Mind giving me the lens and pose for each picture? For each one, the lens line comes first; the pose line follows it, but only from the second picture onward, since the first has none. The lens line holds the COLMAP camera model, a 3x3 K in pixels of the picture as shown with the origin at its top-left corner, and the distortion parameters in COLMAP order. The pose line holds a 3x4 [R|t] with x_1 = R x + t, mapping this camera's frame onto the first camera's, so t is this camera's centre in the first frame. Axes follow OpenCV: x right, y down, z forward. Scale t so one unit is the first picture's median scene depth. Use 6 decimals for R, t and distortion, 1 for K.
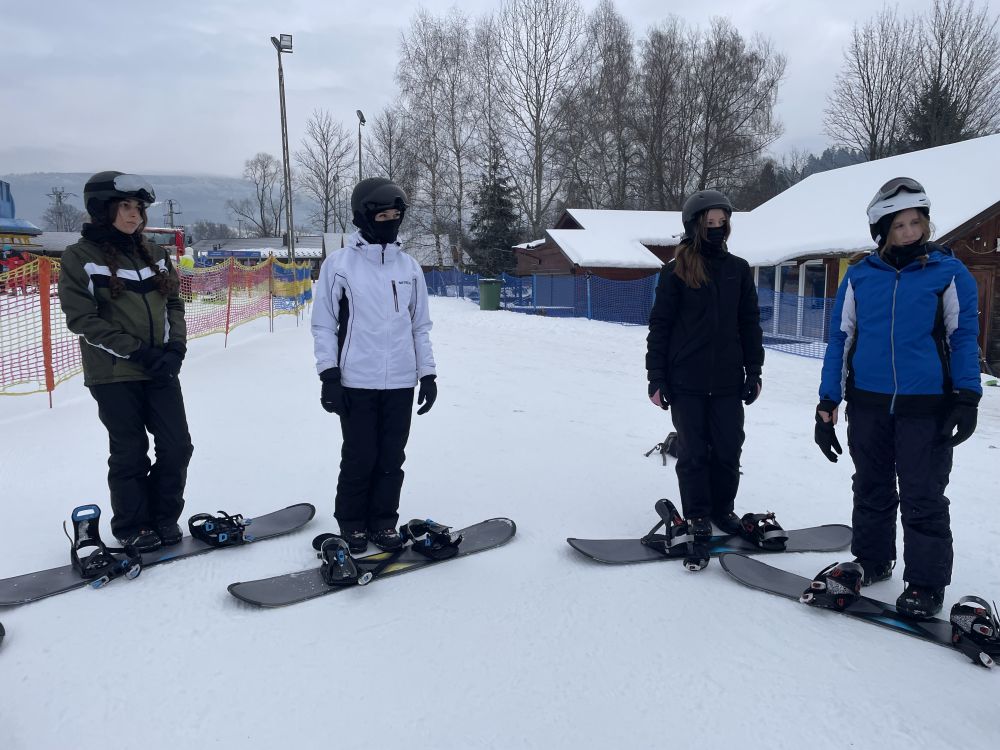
lens RADIAL K [[751.1, 0, 511.5], [0, 751.1, 364.4], [0, 0, 1]] dist [0.083889, -0.101123]
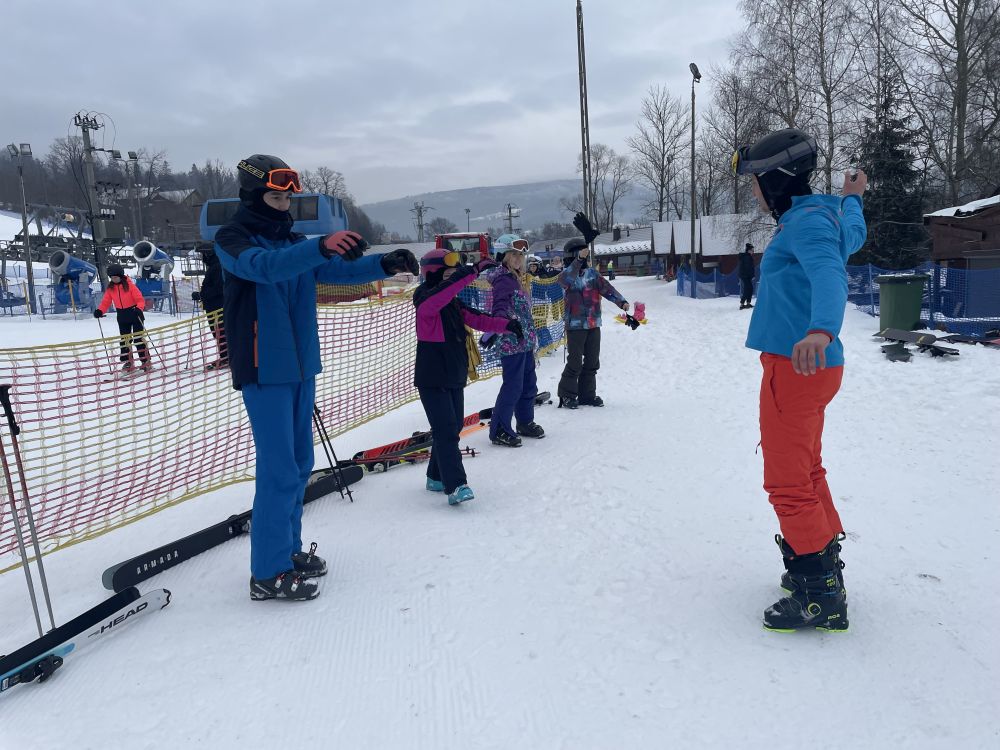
lens RADIAL K [[751.1, 0, 489.3], [0, 751.1, 376.9], [0, 0, 1]] dist [0.083889, -0.101123]
pose [[0.889693, 0.011856, -0.456405, -0.022600], [0.000844, 0.999618, 0.027611, -0.028646], [0.456558, -0.024951, 0.889344, 0.192227]]
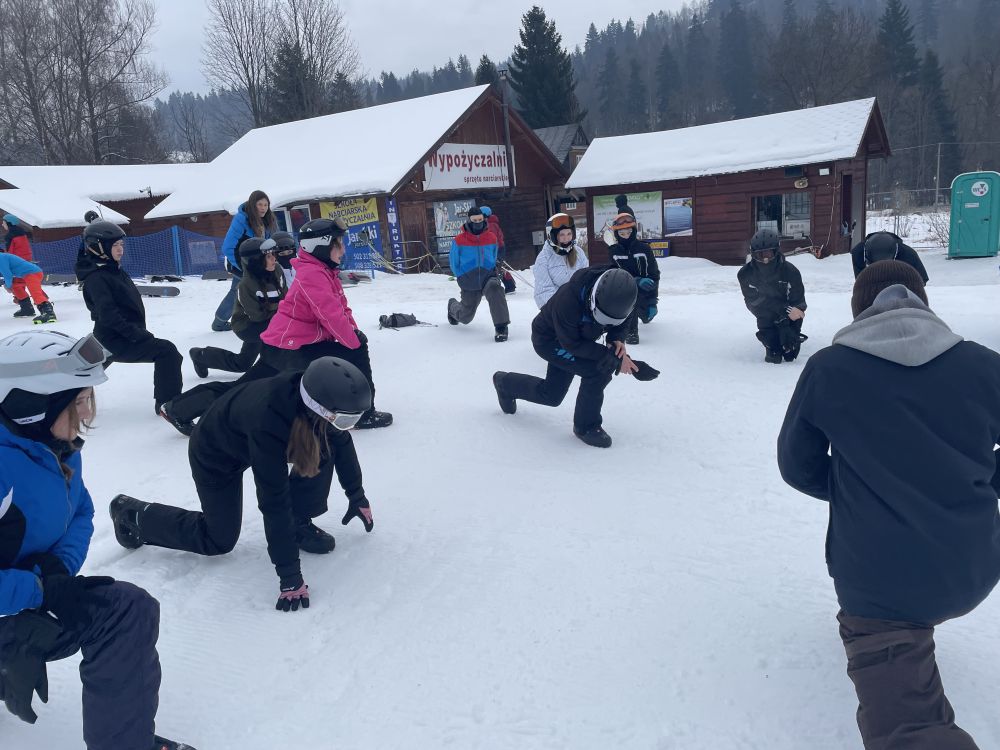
lens RADIAL K [[751.1, 0, 490.4], [0, 751.1, 375.0], [0, 0, 1]] dist [0.083889, -0.101123]
pose [[0.726343, -0.219169, 0.651453, -0.092516], [0.167171, 0.975669, 0.141857, 0.003876], [-0.666693, 0.005867, 0.745309, -0.047303]]
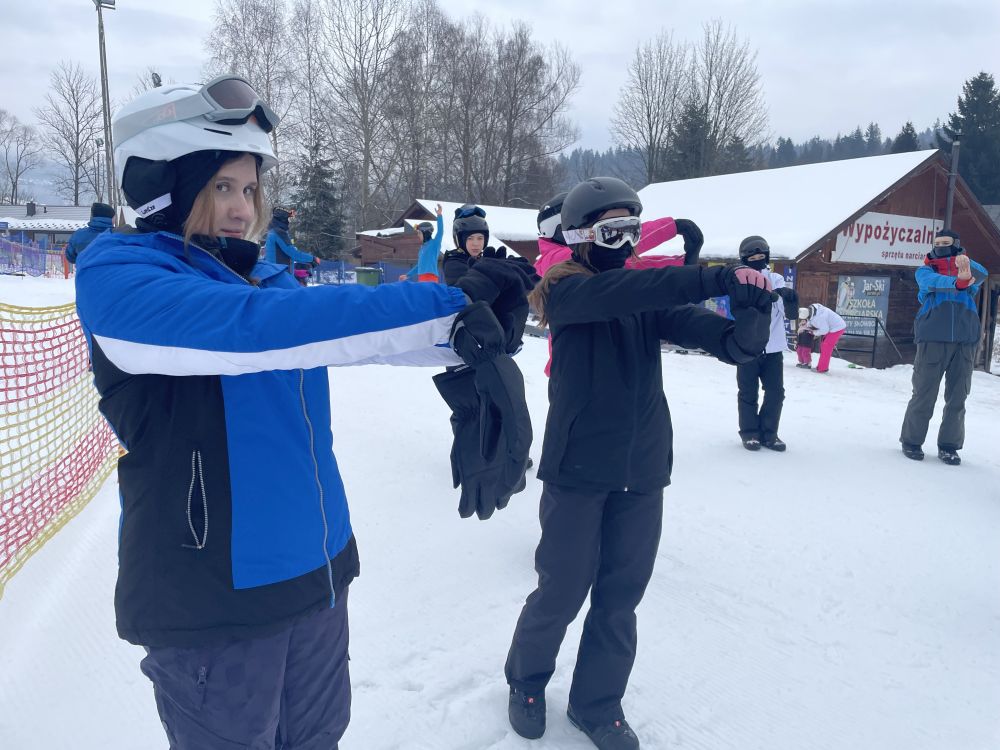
lens RADIAL K [[751.1, 0, 508.4], [0, 751.1, 372.1], [0, 0, 1]] dist [0.083889, -0.101123]
pose [[0.952166, -0.013853, 0.305266, -0.088098], [0.004933, 0.999538, 0.029974, -0.001124], [-0.305540, -0.027035, 0.951795, -0.014197]]
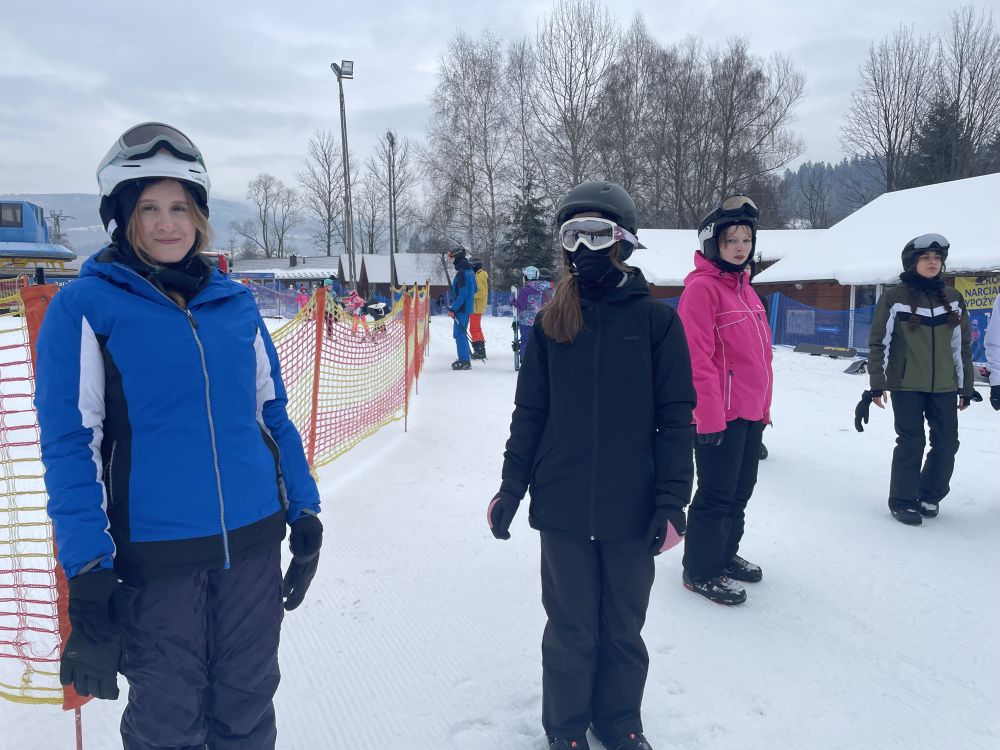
lens RADIAL K [[751.1, 0, 499.4], [0, 751.1, 382.0], [0, 0, 1]] dist [0.083889, -0.101123]
pose [[0.999794, -0.013128, 0.015492, -0.079483], [0.013122, 0.999914, 0.000508, -0.001141], [-0.015497, -0.000305, 0.999880, -0.013206]]
